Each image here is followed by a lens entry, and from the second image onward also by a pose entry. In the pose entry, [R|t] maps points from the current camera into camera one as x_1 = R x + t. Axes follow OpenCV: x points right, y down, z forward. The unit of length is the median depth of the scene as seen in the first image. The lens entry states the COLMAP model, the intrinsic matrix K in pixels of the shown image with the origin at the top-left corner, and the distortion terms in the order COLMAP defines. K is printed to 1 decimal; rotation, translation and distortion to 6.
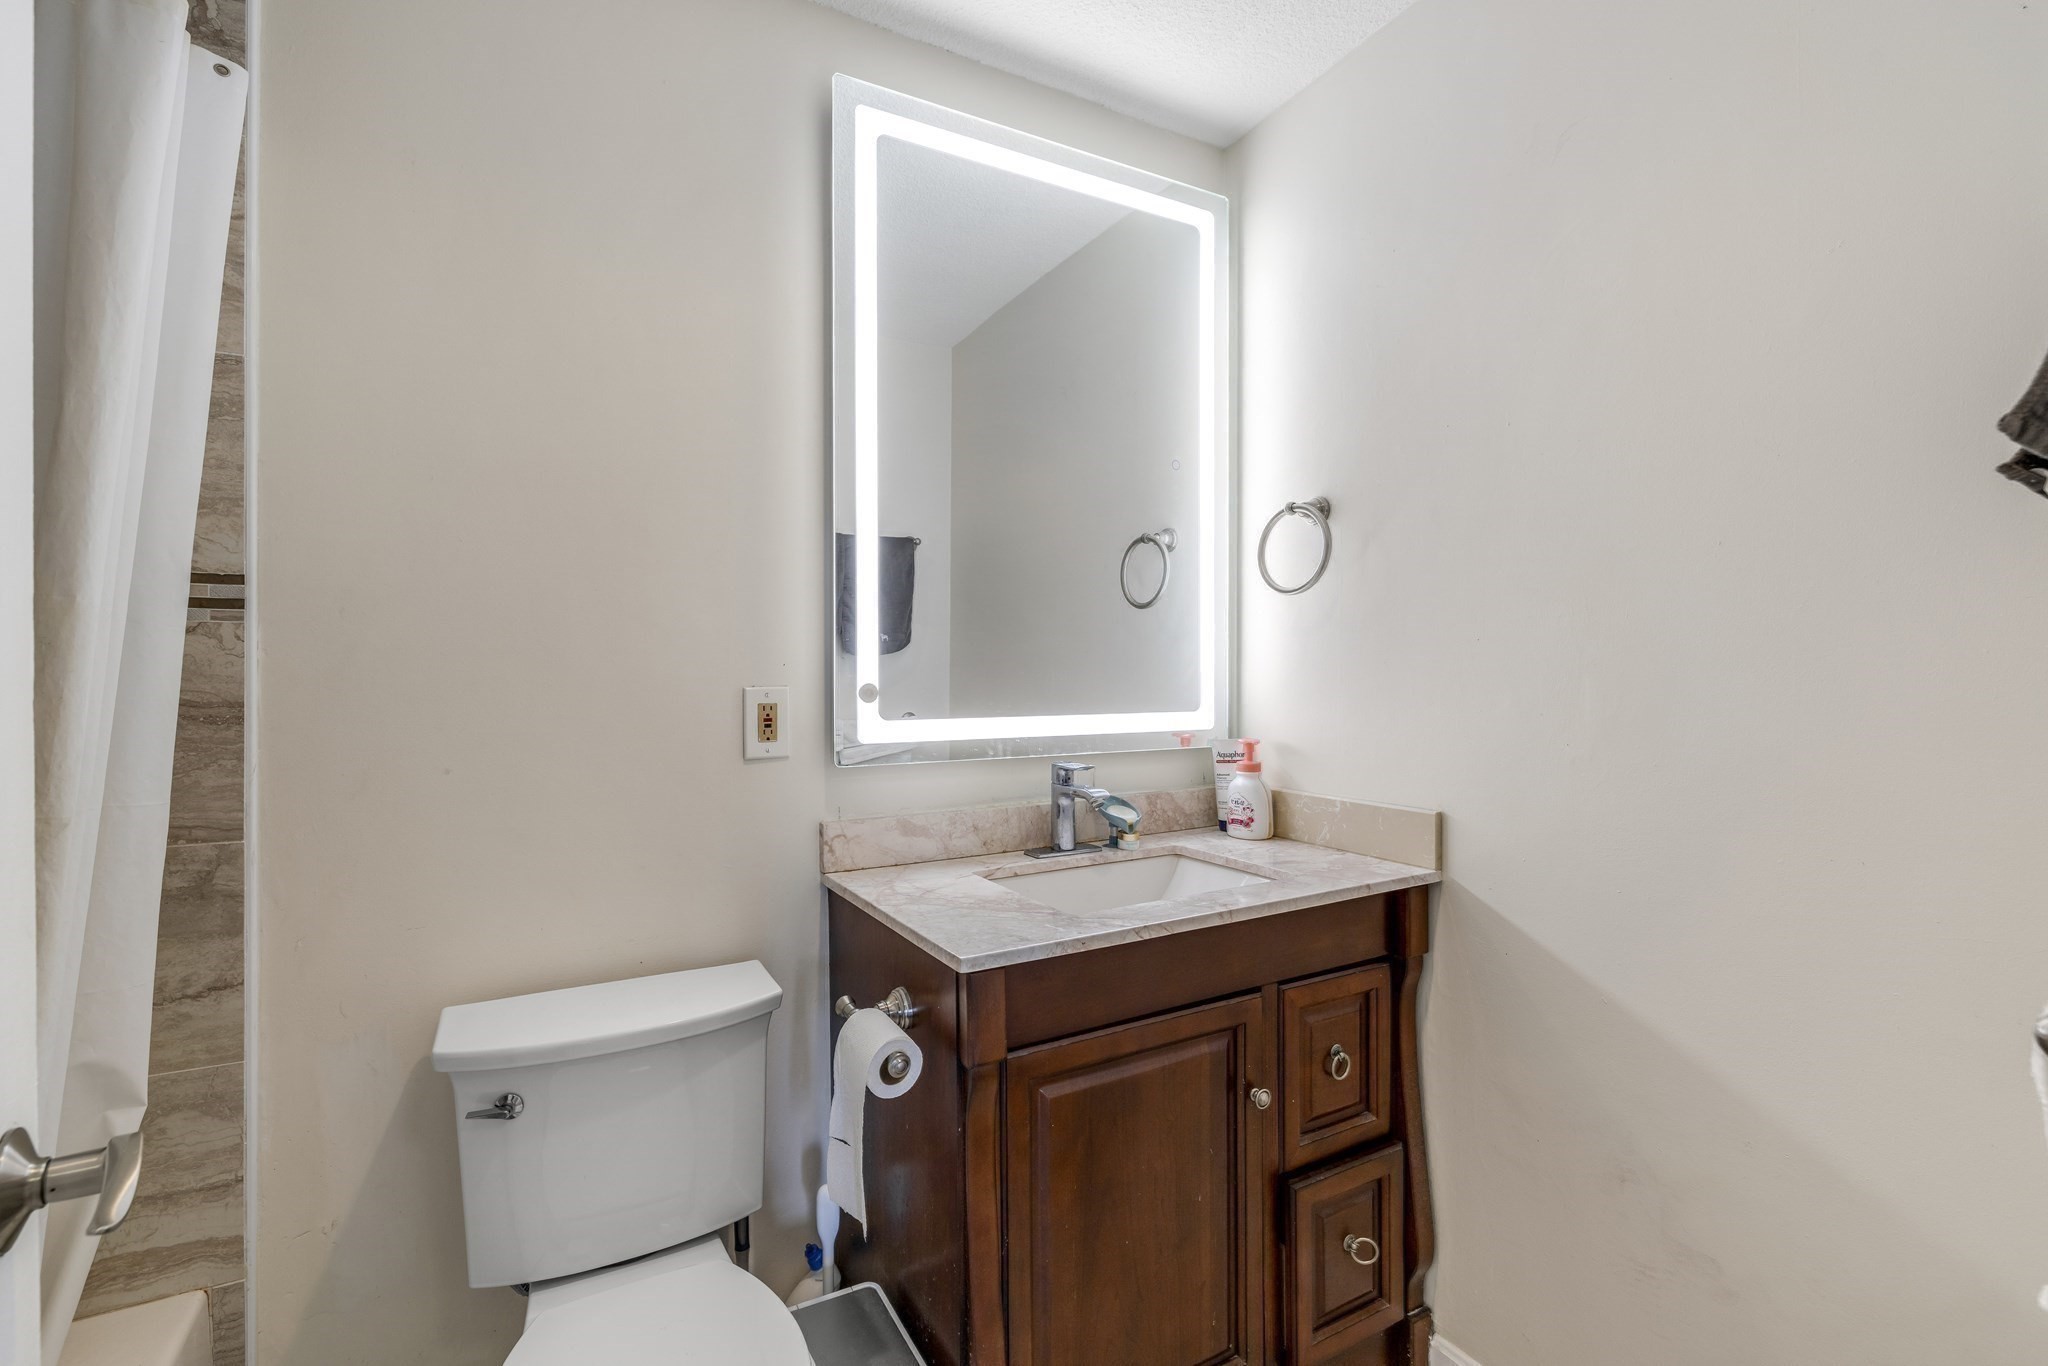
lens RADIAL K [[895.7, 0, 1013.4], [0, 895.7, 673.1], [0, 0, 1]] dist [-0.004904, 0.000881]
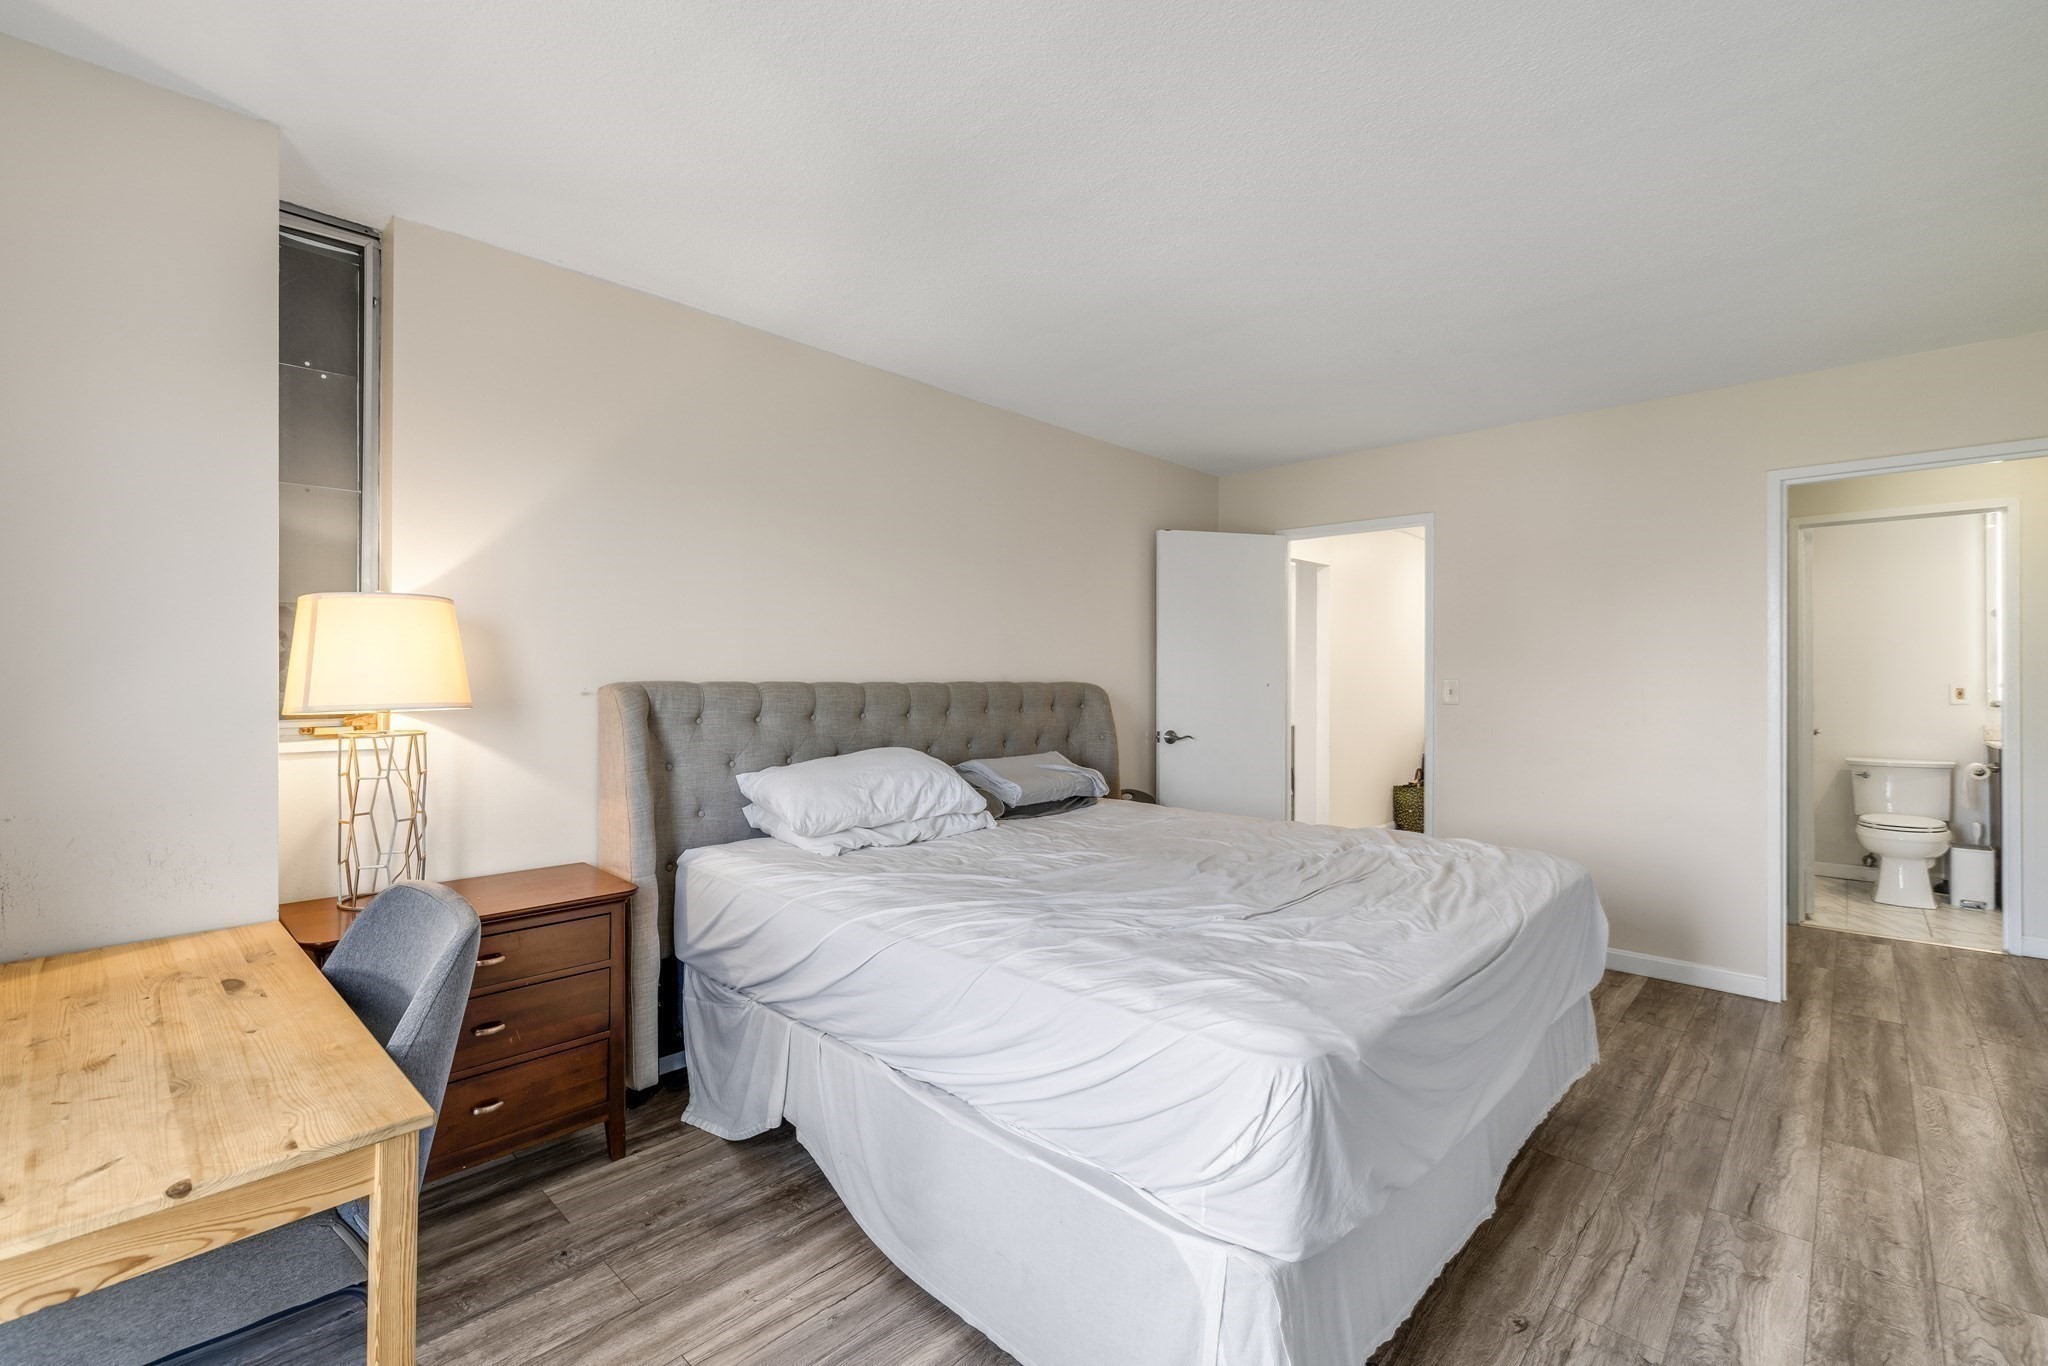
lens RADIAL K [[870.0, 0, 1009.4], [0, 870.0, 673.7], [0, 0, 1]] dist [0.000809, -0.000342]
pose [[0.290081, -0.003605, -0.956995, 2.254071], [-0.010321, 0.999923, -0.006895, 0.048955], [0.956946, 0.011877, 0.290022, -4.170650]]
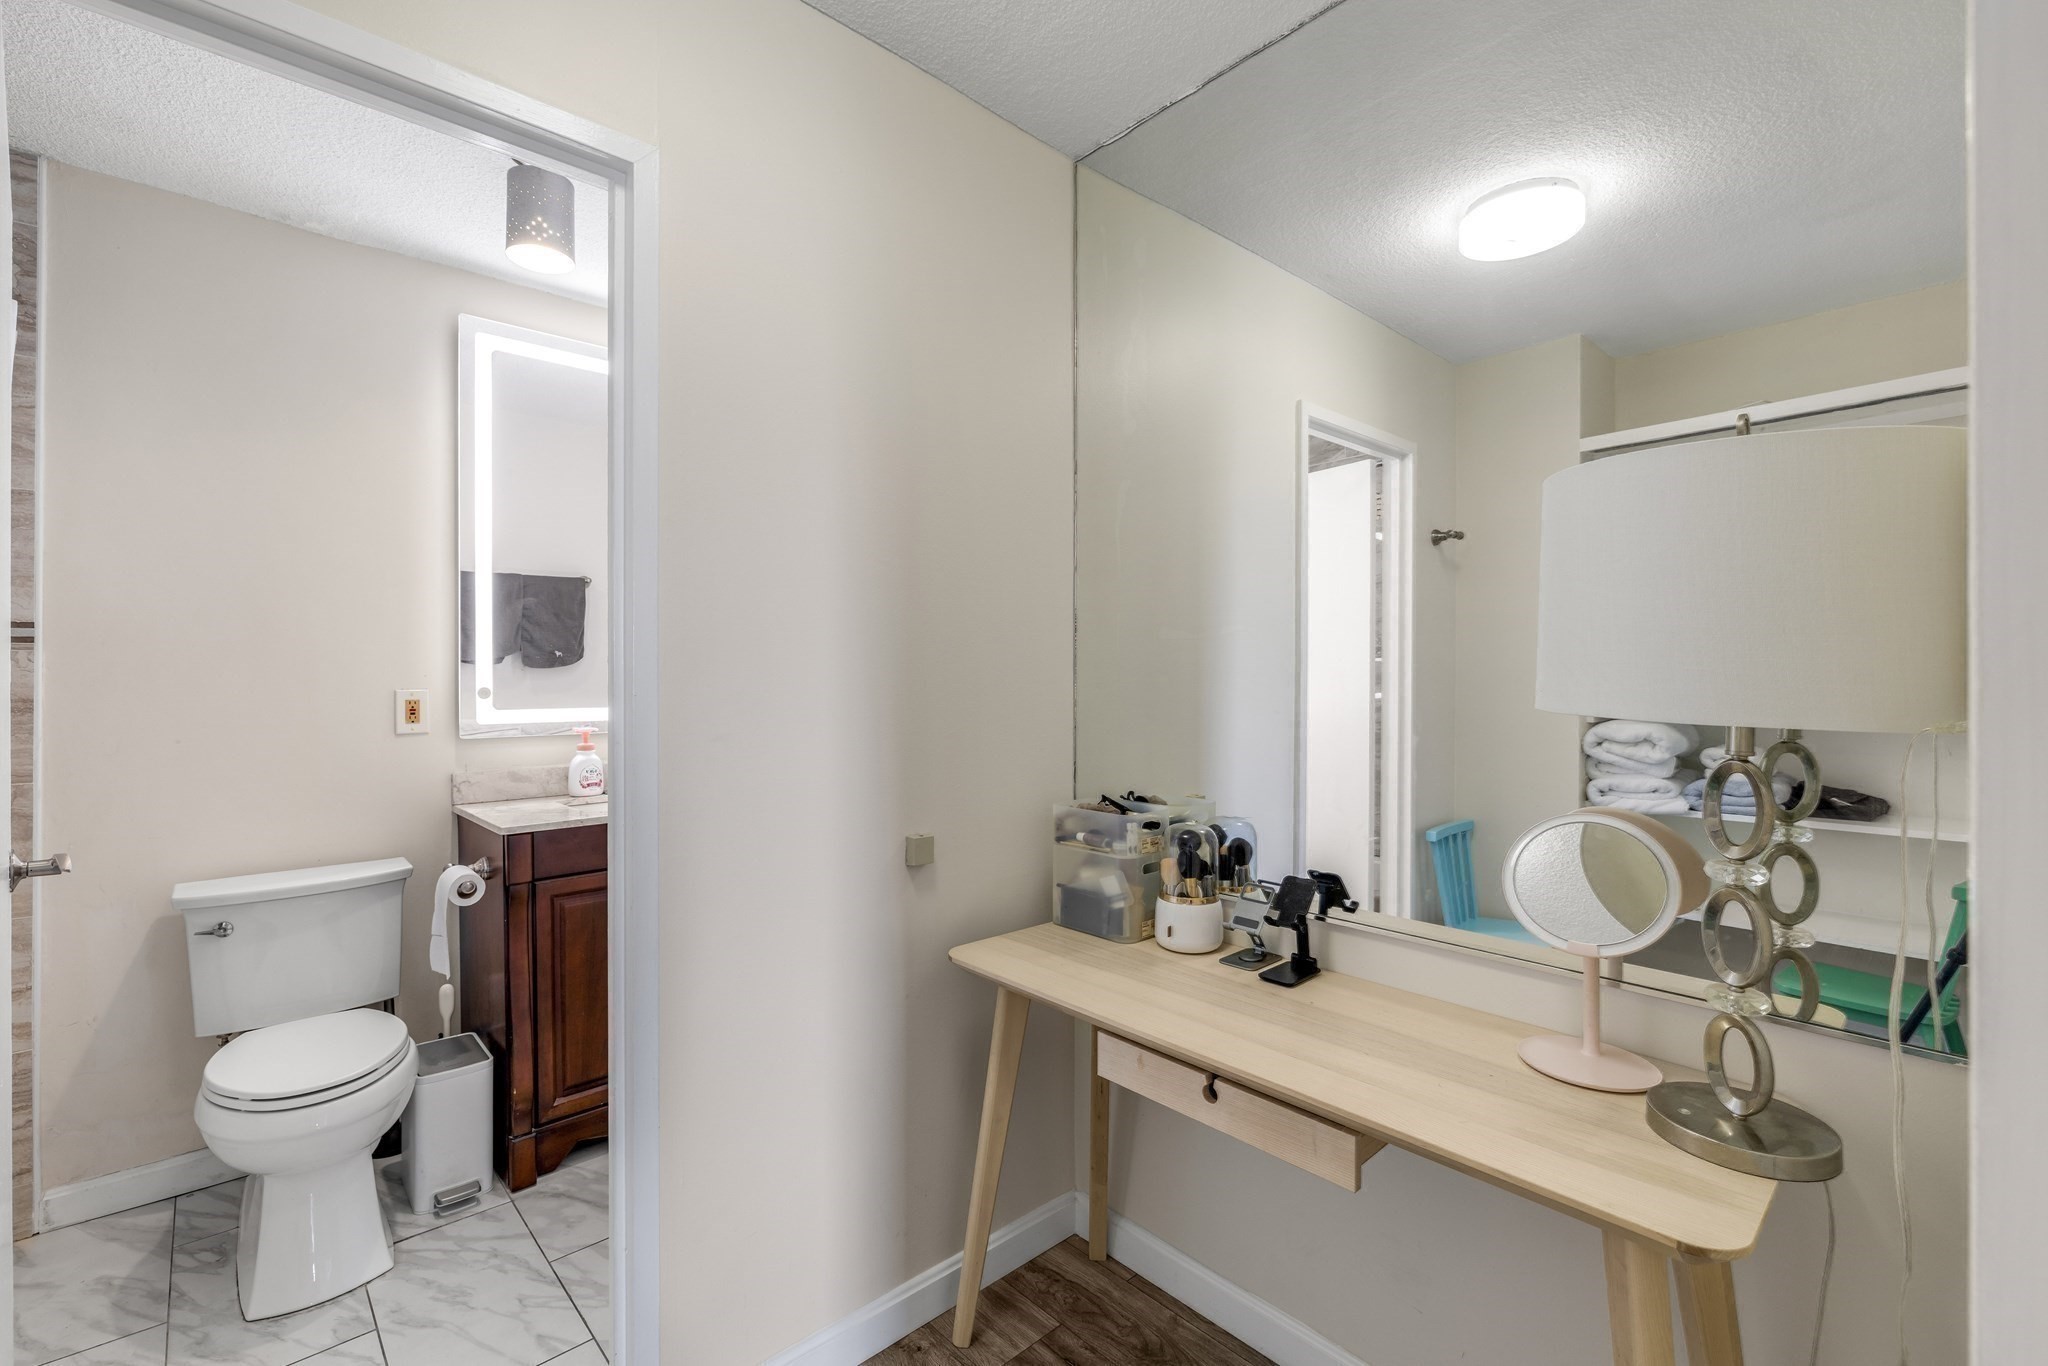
lens RADIAL K [[870.0, 0, 1017.7], [0, 870.0, 675.9], [0, 0, 1]] dist [0.000809, -0.000342]
pose [[0.973404, -0.003245, 0.229073, 0.531778], [0.005466, 0.999944, -0.009061, 0.013565], [-0.229030, 0.010072, 0.973367, -0.966575]]
